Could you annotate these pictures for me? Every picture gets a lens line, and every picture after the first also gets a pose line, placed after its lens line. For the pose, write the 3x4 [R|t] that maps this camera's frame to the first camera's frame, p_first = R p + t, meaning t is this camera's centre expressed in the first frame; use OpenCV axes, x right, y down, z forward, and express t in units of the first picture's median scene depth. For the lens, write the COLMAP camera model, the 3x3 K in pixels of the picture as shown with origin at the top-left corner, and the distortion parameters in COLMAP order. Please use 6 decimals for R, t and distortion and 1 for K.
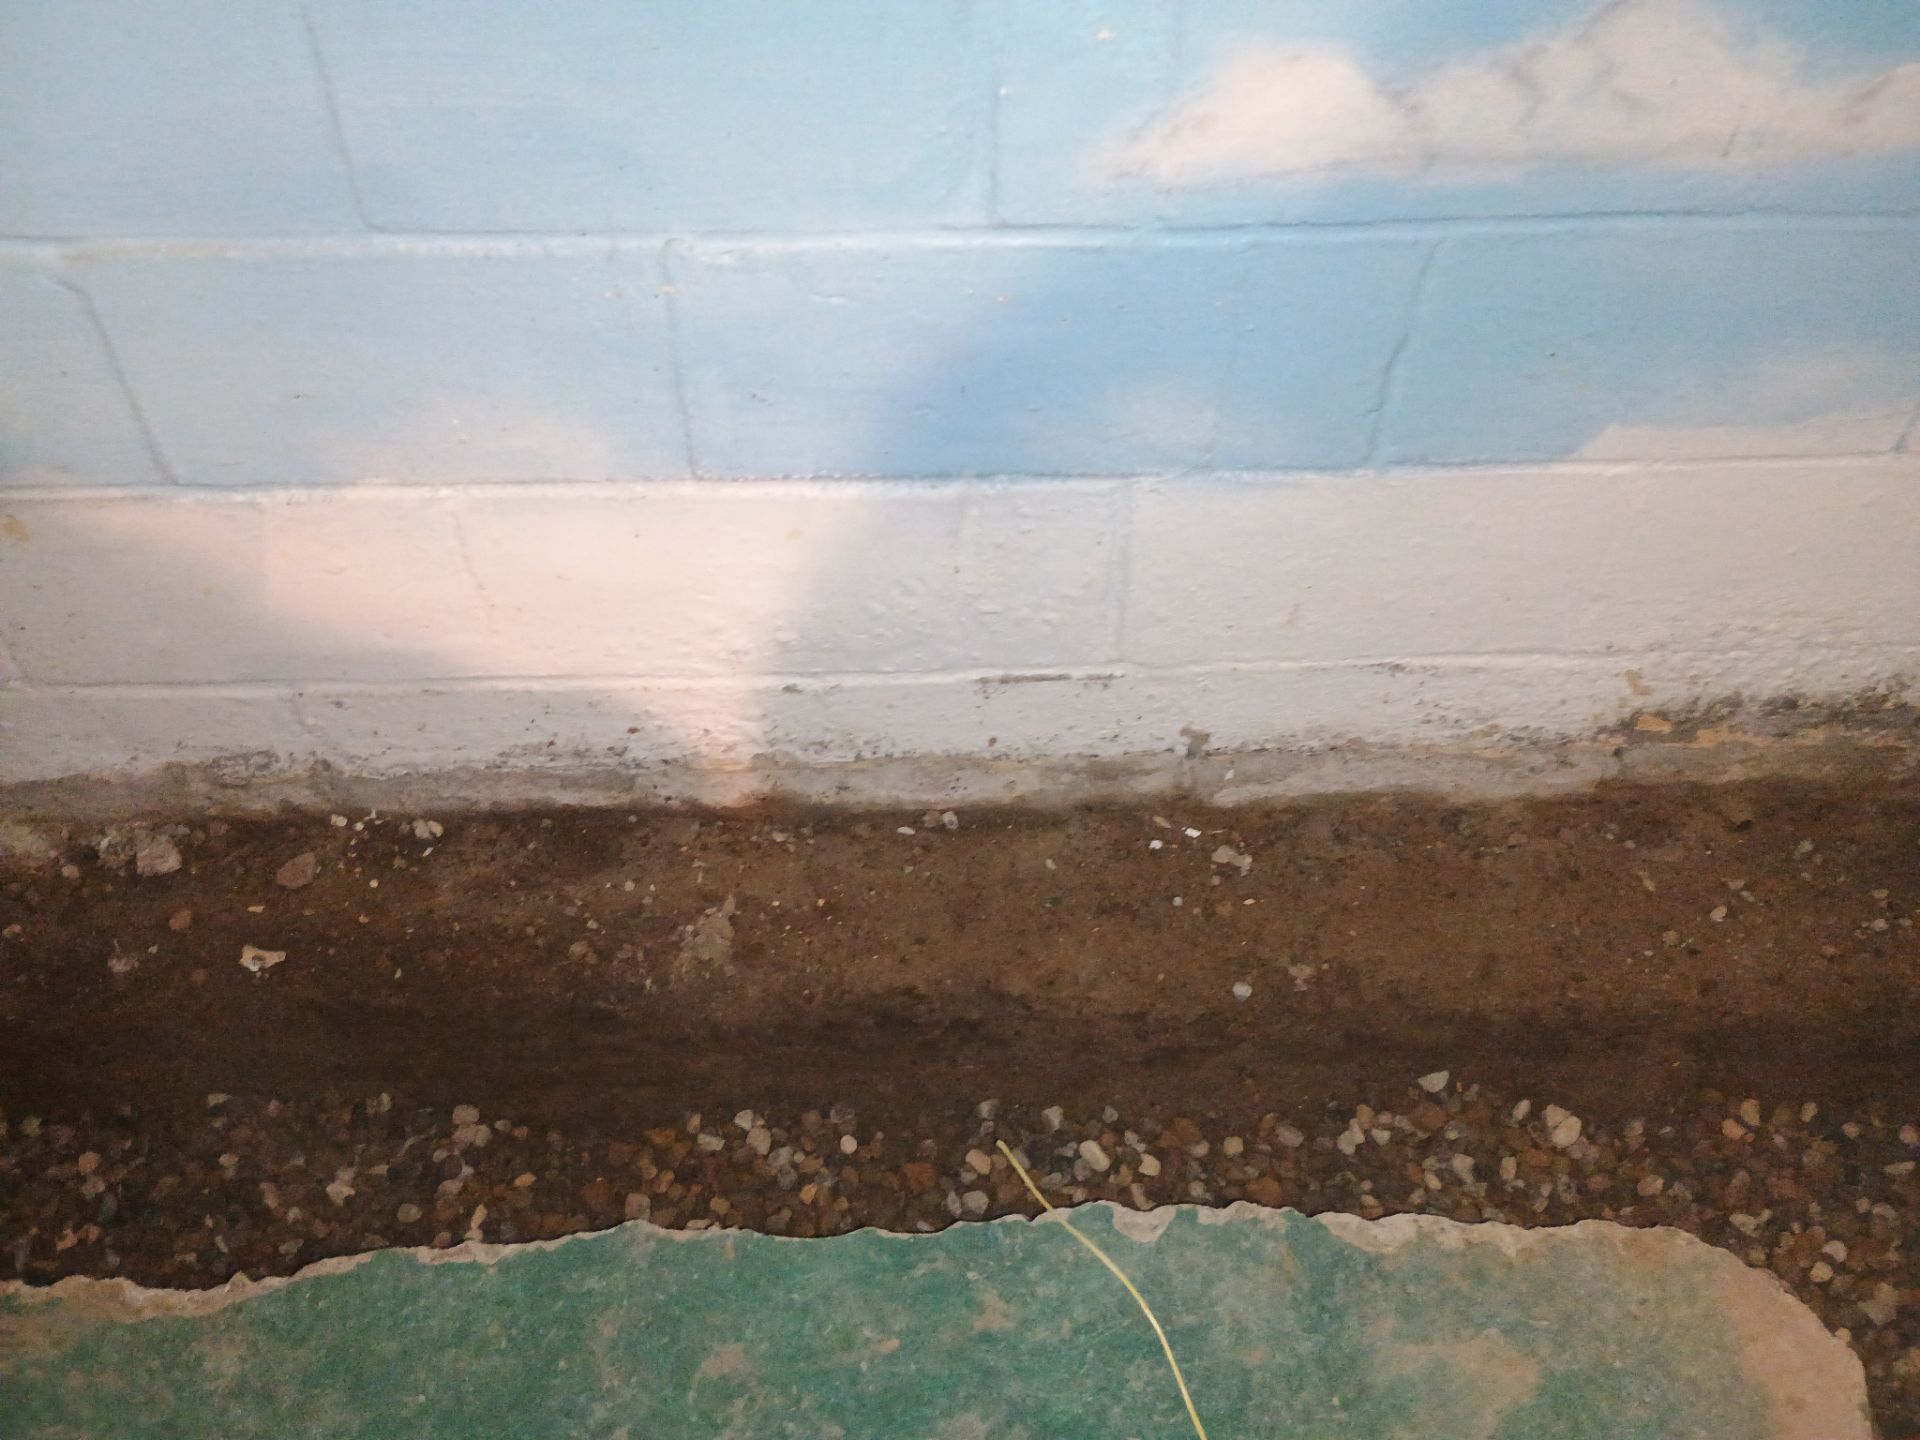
lens RADIAL K [[1651.5, 0, 956.2], [0, 1651.5, 713.1], [0, 0, 1]] dist [0.059548, -0.085455]
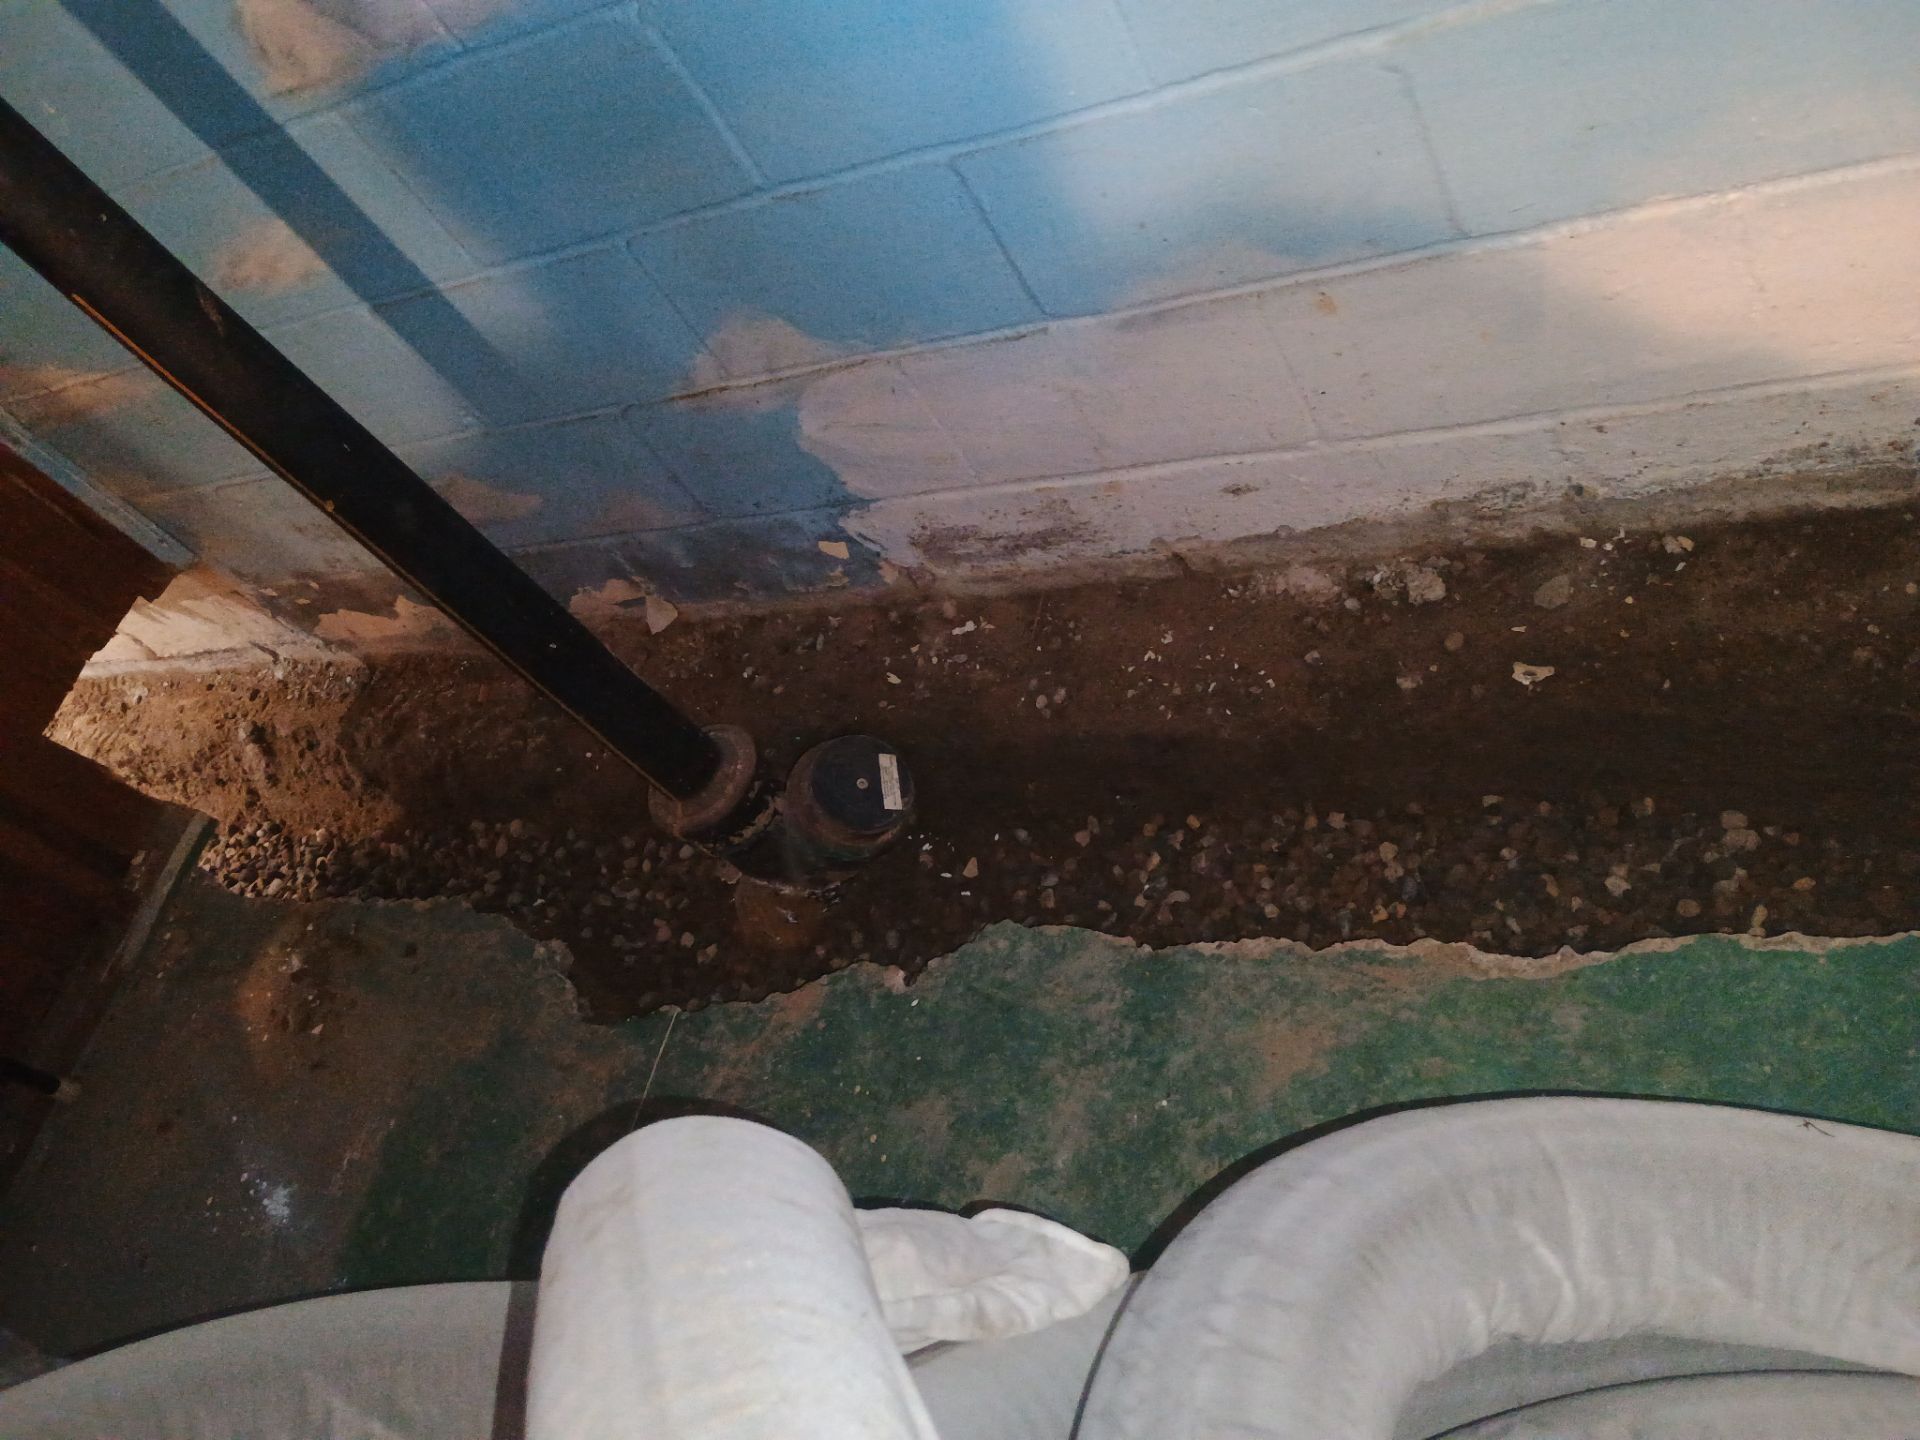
lens RADIAL K [[1651.5, 0, 956.2], [0, 1651.5, 713.1], [0, 0, 1]] dist [0.059548, -0.085455]
pose [[0.822092, -0.017469, -0.569086, -0.107948], [0.105612, 0.986861, 0.122273, 0.000425], [0.559473, -0.160622, 0.813136, -0.097714]]
